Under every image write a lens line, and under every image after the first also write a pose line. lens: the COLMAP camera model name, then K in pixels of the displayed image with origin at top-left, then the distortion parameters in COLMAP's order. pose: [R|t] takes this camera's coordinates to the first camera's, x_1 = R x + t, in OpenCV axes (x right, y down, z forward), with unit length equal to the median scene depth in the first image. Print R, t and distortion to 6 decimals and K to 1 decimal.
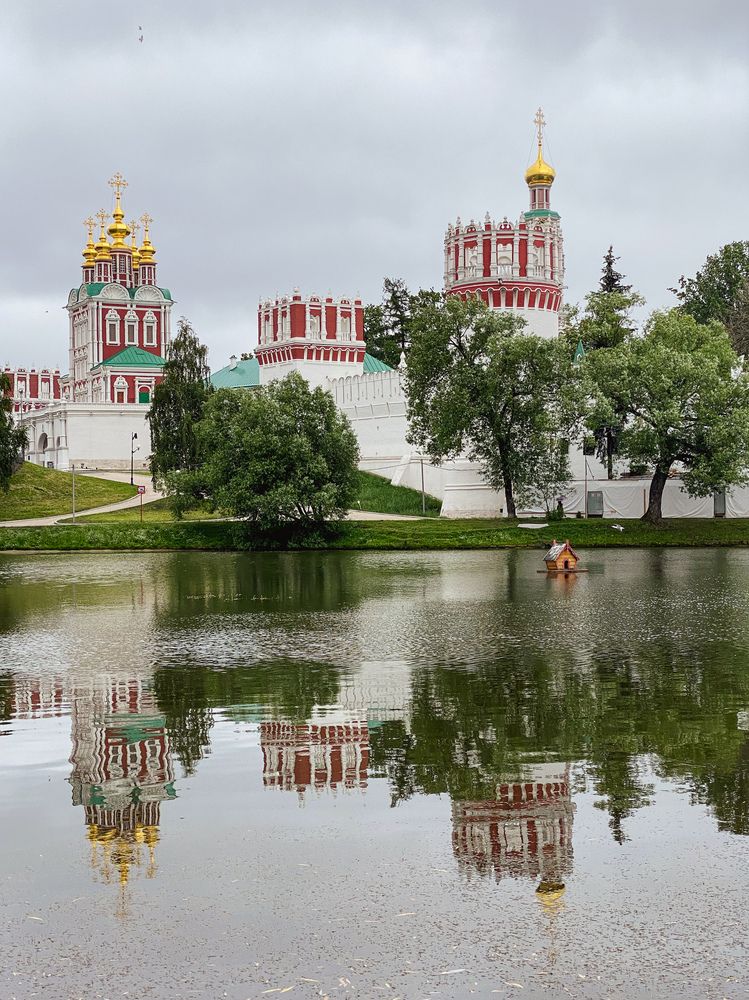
lens RADIAL K [[784.5, 0, 374.5], [0, 784.5, 494.8], [0, 0, 1]] dist [0.036282, 0.001982]
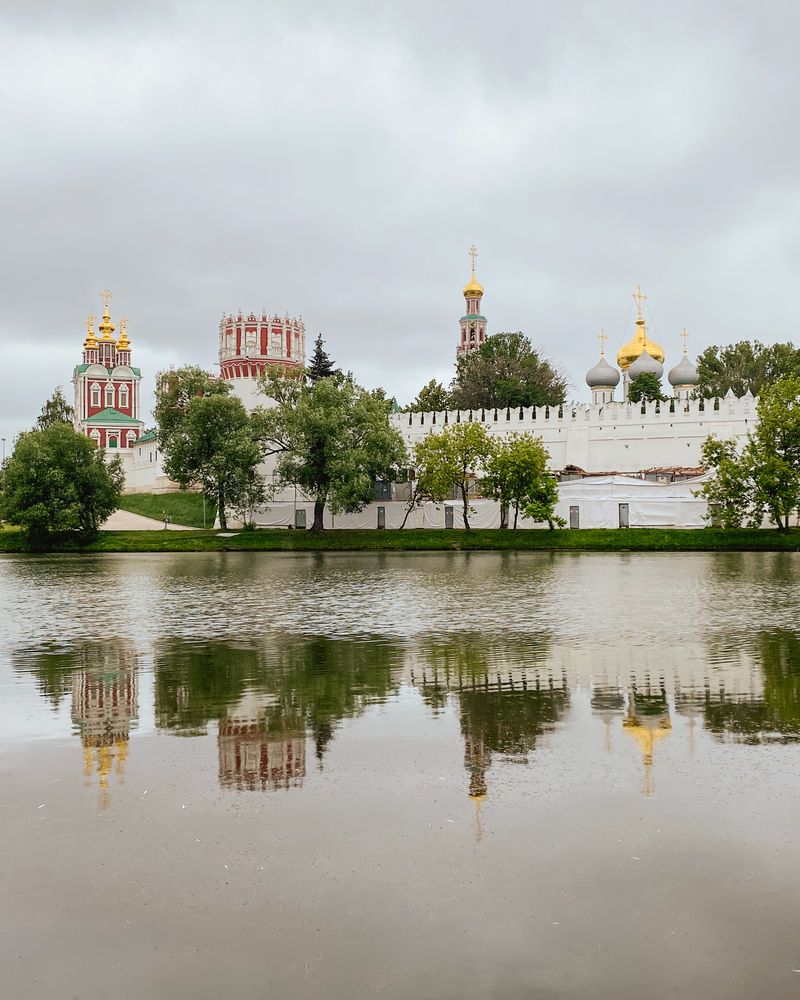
lens RADIAL K [[533.3, 0, 400.2], [0, 533.3, 506.0], [0, 0, 1]] dist [0.047353, -0.000658]
pose [[0.999339, 0.001692, -0.036321, 0.266279], [-0.002072, 0.999944, -0.010414, -0.000886], [0.036301, 0.010482, 0.999286, 0.037734]]
